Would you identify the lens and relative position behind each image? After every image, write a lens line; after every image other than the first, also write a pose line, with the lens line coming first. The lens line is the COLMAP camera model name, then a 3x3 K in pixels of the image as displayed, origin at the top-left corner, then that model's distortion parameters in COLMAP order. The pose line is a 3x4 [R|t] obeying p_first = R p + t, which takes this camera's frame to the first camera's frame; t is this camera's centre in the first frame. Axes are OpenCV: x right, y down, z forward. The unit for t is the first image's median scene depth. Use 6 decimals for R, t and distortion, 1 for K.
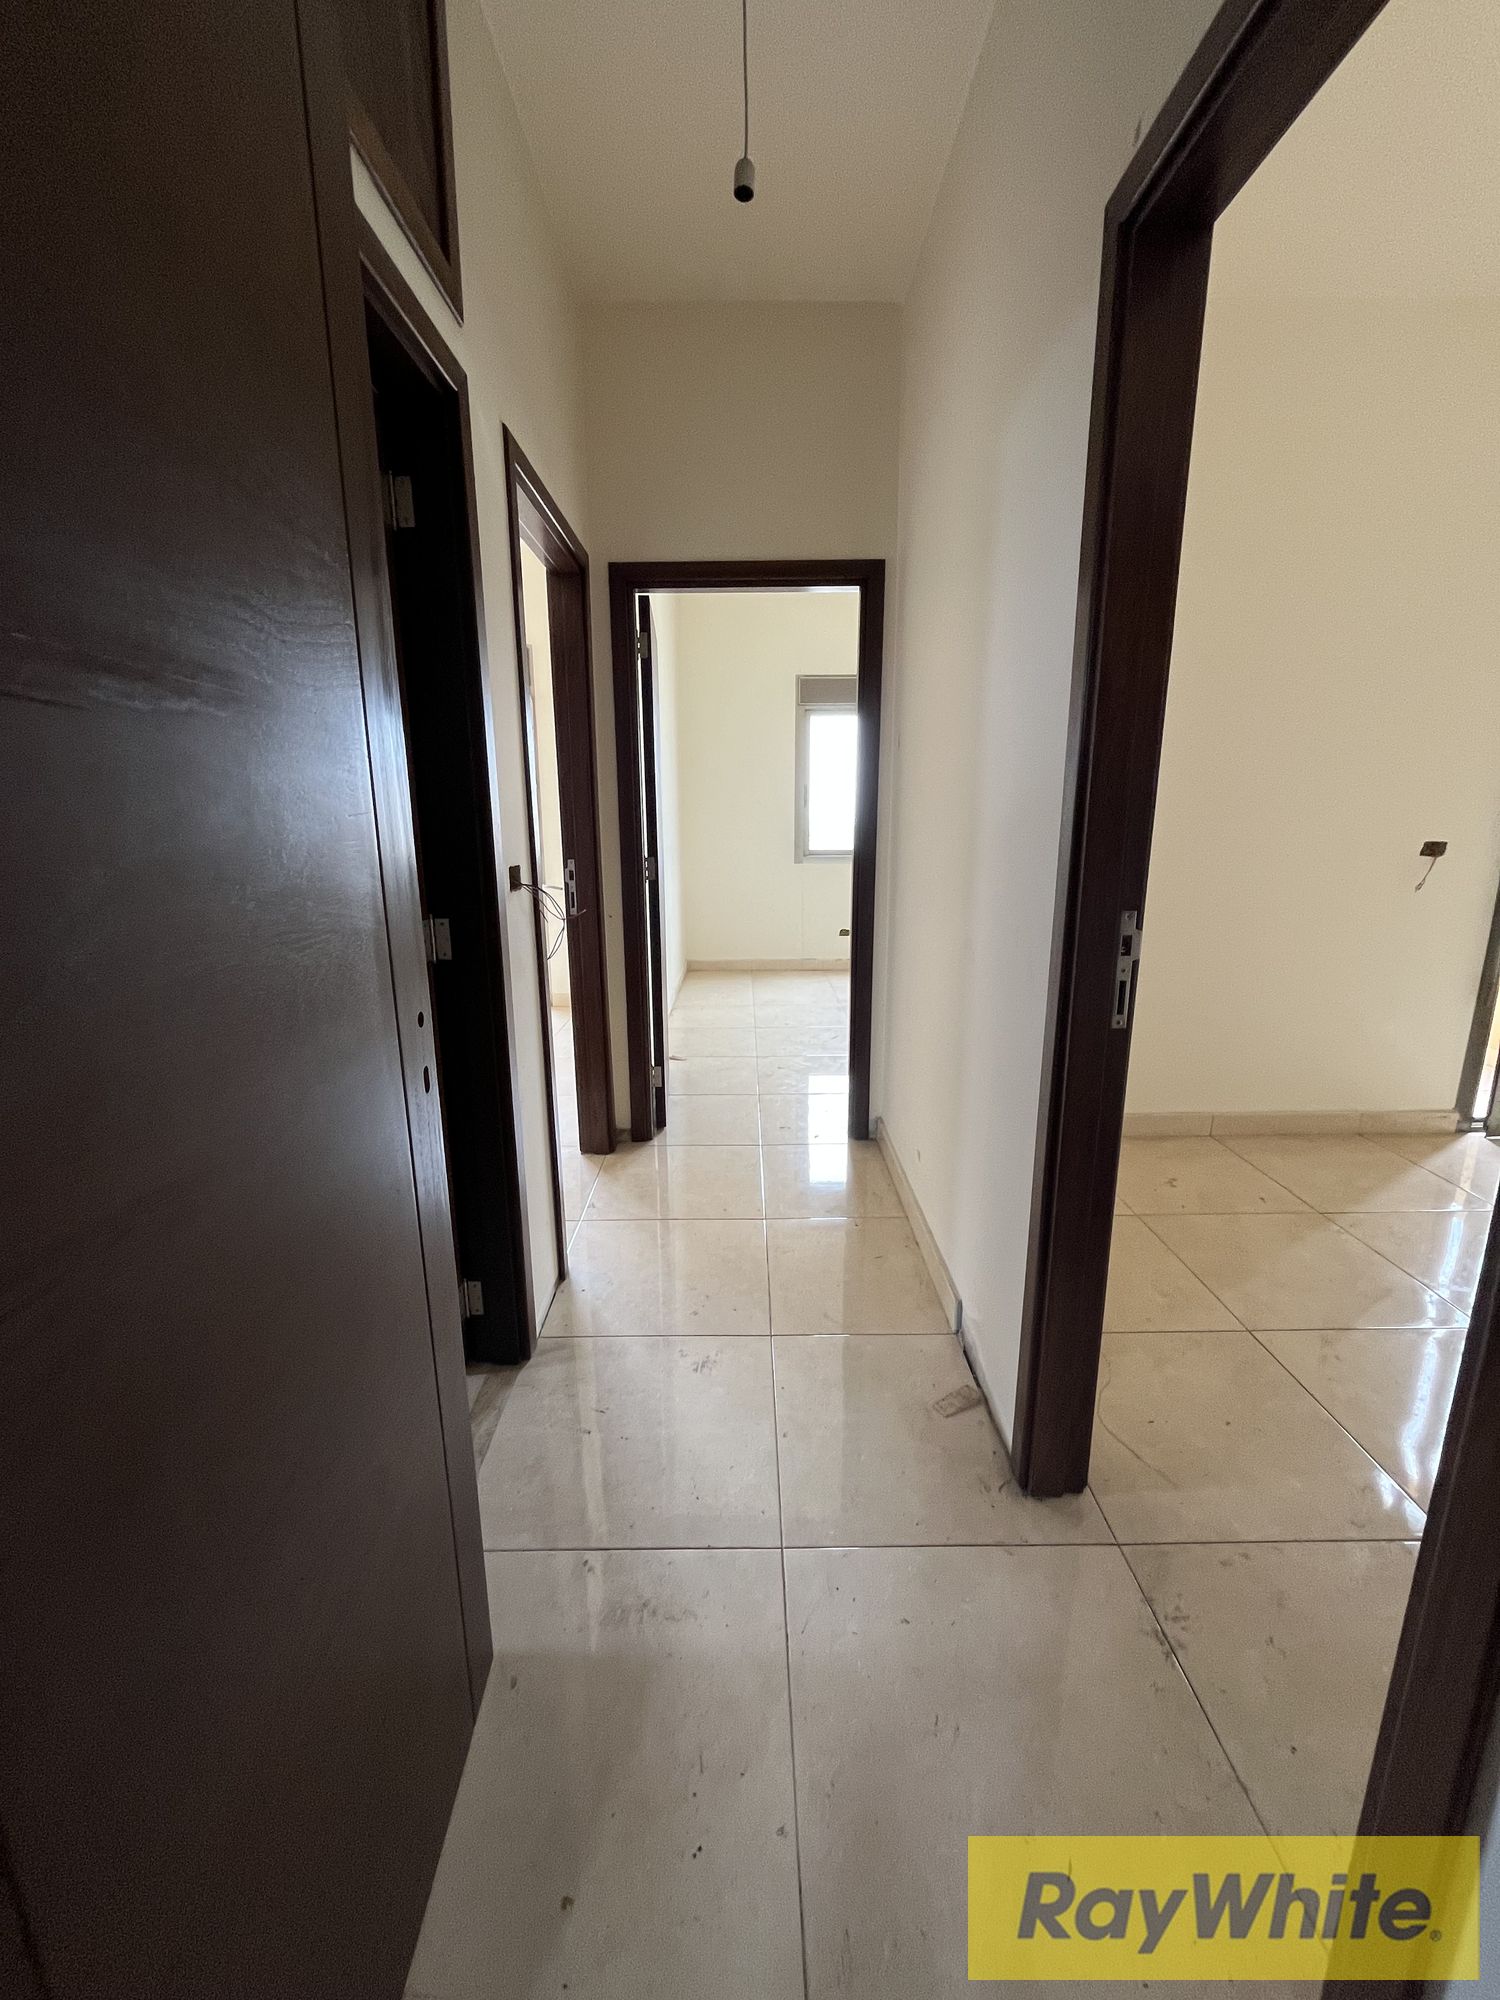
lens RADIAL K [[806.6, 0, 754.0], [0, 806.6, 1001.8], [0, 0, 1]] dist [-0.003630, -0.000181]
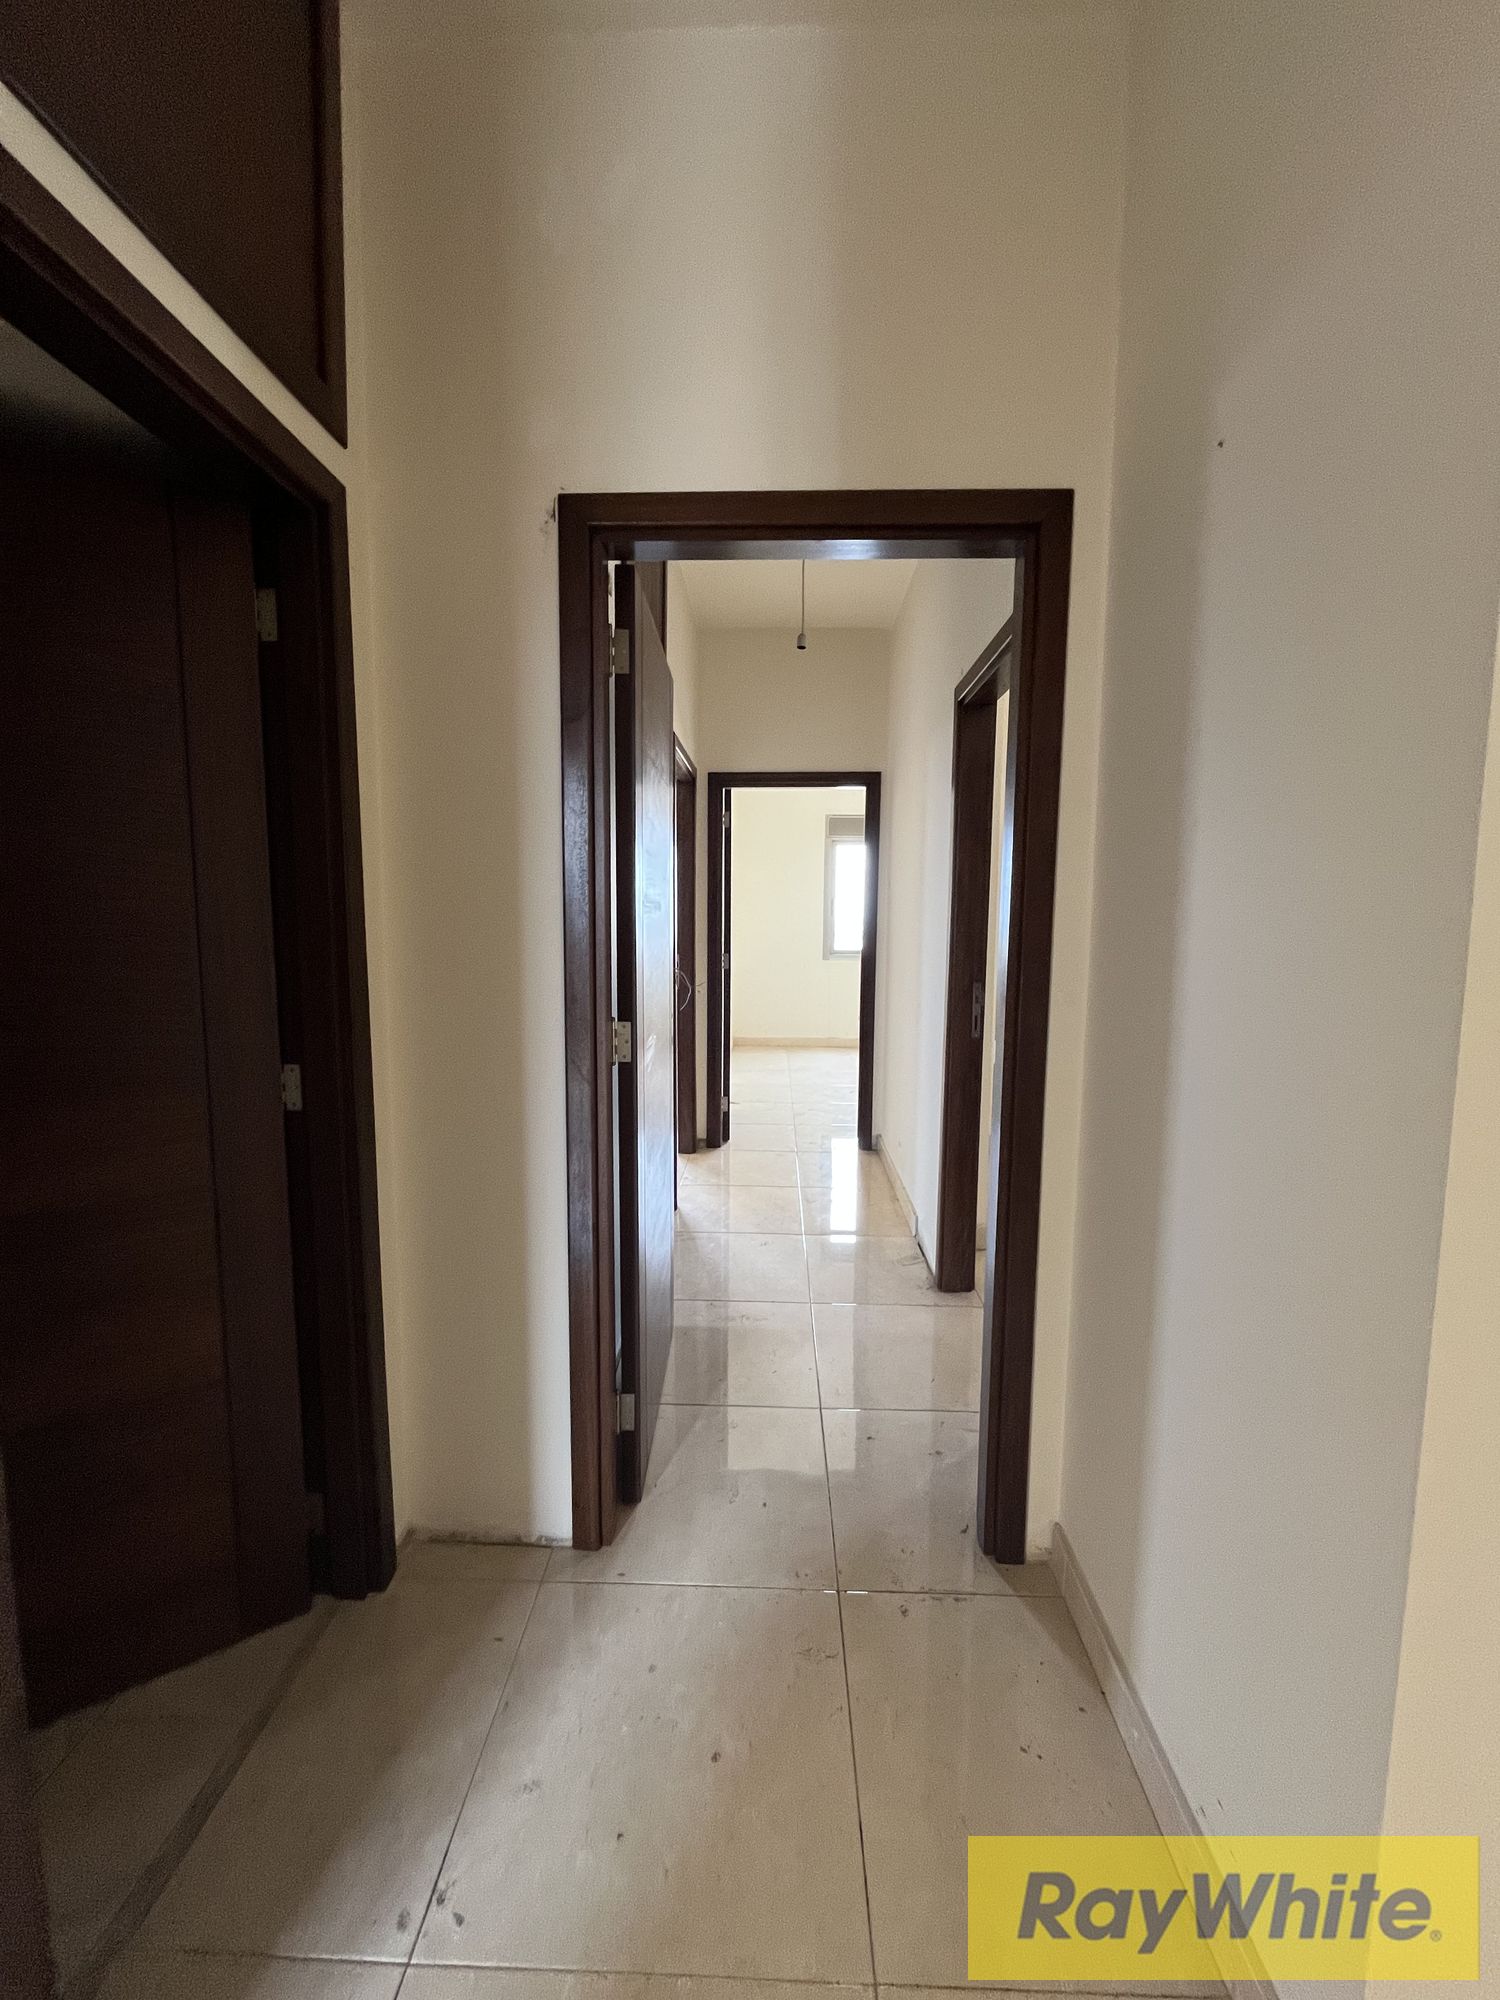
lens RADIAL K [[806.6, 0, 748.0], [0, 806.6, 997.9], [0, 0, 1]] dist [-0.003630, -0.000181]
pose [[0.998963, 0.017899, -0.041853, -0.022910], [-0.022919, 0.992175, -0.122735, 0.084155], [0.039328, 0.123567, 0.991557, -0.473625]]
